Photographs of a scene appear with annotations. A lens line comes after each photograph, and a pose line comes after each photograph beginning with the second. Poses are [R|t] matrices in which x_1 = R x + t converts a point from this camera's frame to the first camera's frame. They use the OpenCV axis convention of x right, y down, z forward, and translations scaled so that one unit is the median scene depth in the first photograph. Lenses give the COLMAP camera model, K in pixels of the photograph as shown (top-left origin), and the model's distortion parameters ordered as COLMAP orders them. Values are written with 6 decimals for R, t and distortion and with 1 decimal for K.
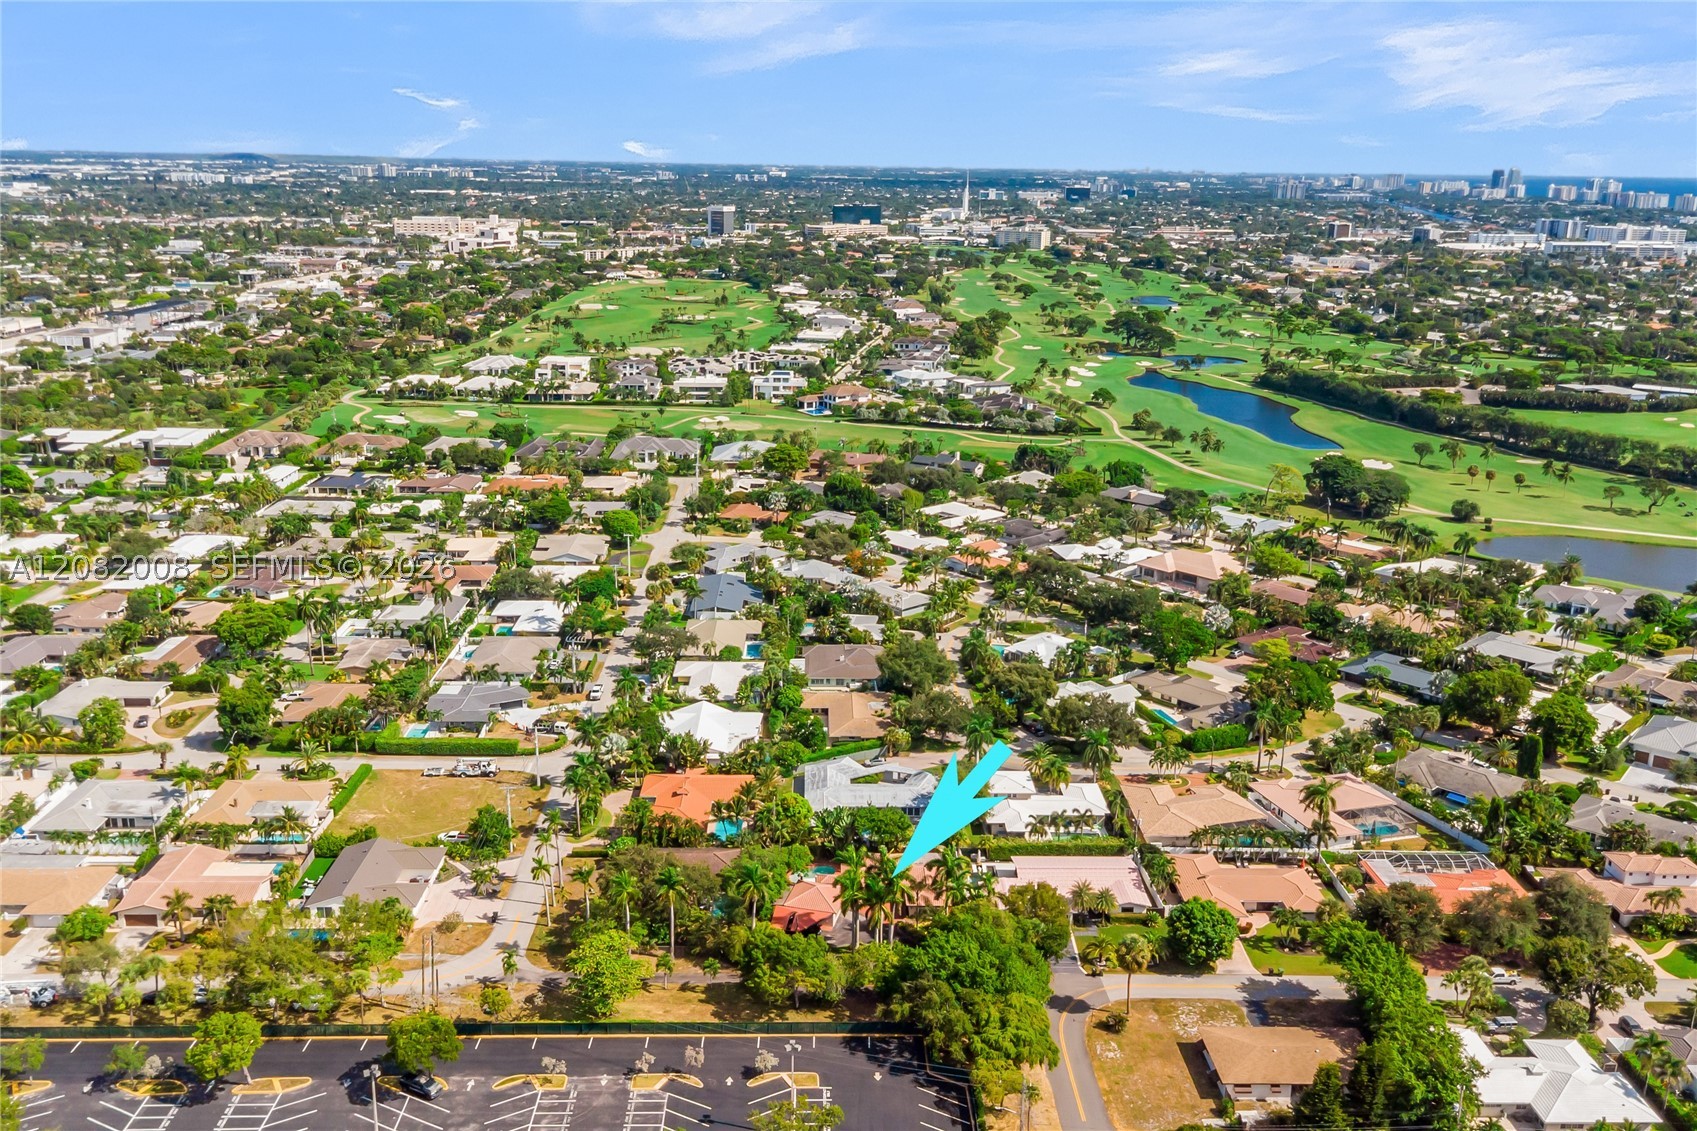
lens RADIAL K [[1418.9, 0, 848.5], [0, 1418.9, 565.5], [0, 0, 1]] dist [0.033164, 0.002172]
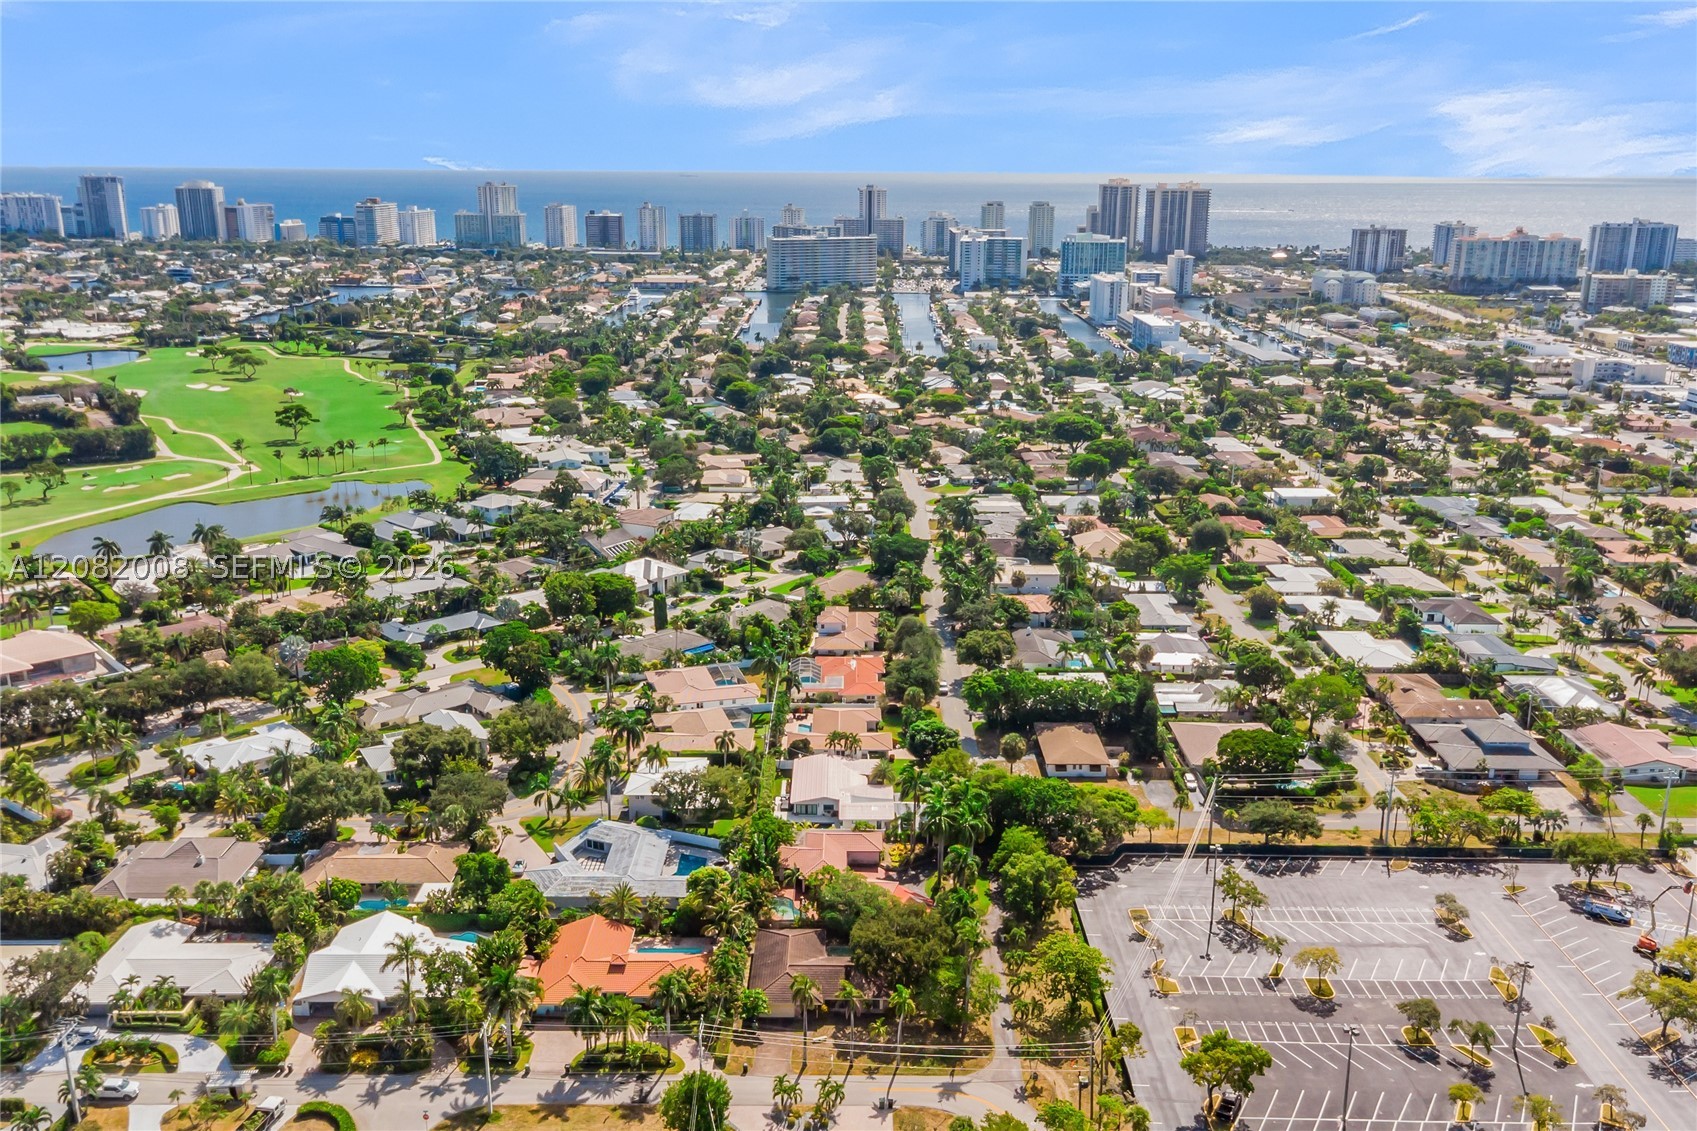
lens RADIAL K [[1418.9, 0, 848.5], [0, 1418.9, 565.5], [0, 0, 1]] dist [0.033164, 0.002172]
pose [[0.045973, -0.286057, 0.957109, -0.538221], [0.272103, 0.925478, 0.263533, -0.144923], [-0.961169, 0.248317, 0.120384, 0.489839]]
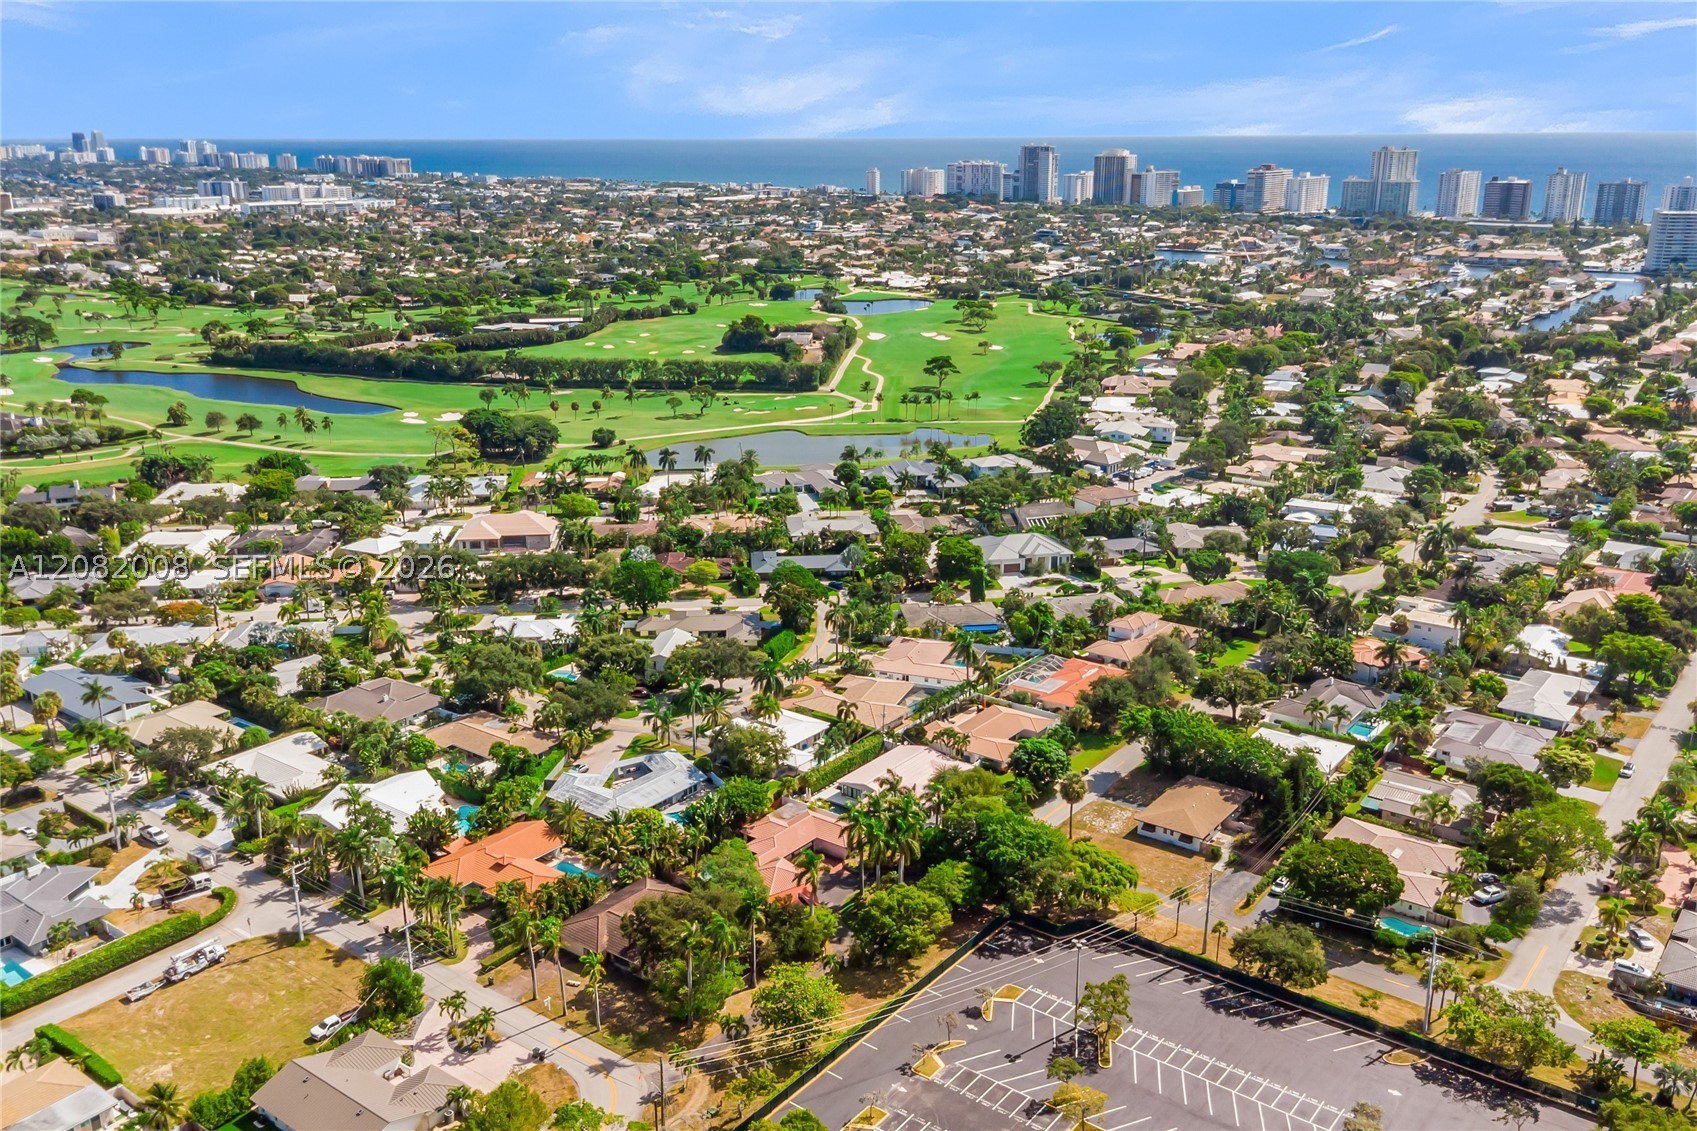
lens RADIAL K [[1418.9, 0, 848.5], [0, 1418.9, 565.5], [0, 0, 1]] dist [0.033164, 0.002172]
pose [[0.628559, -0.244956, 0.738180, -0.390278], [0.227281, 0.965530, 0.126871, -0.051659], [-0.743813, 0.088029, 0.662566, 0.171023]]
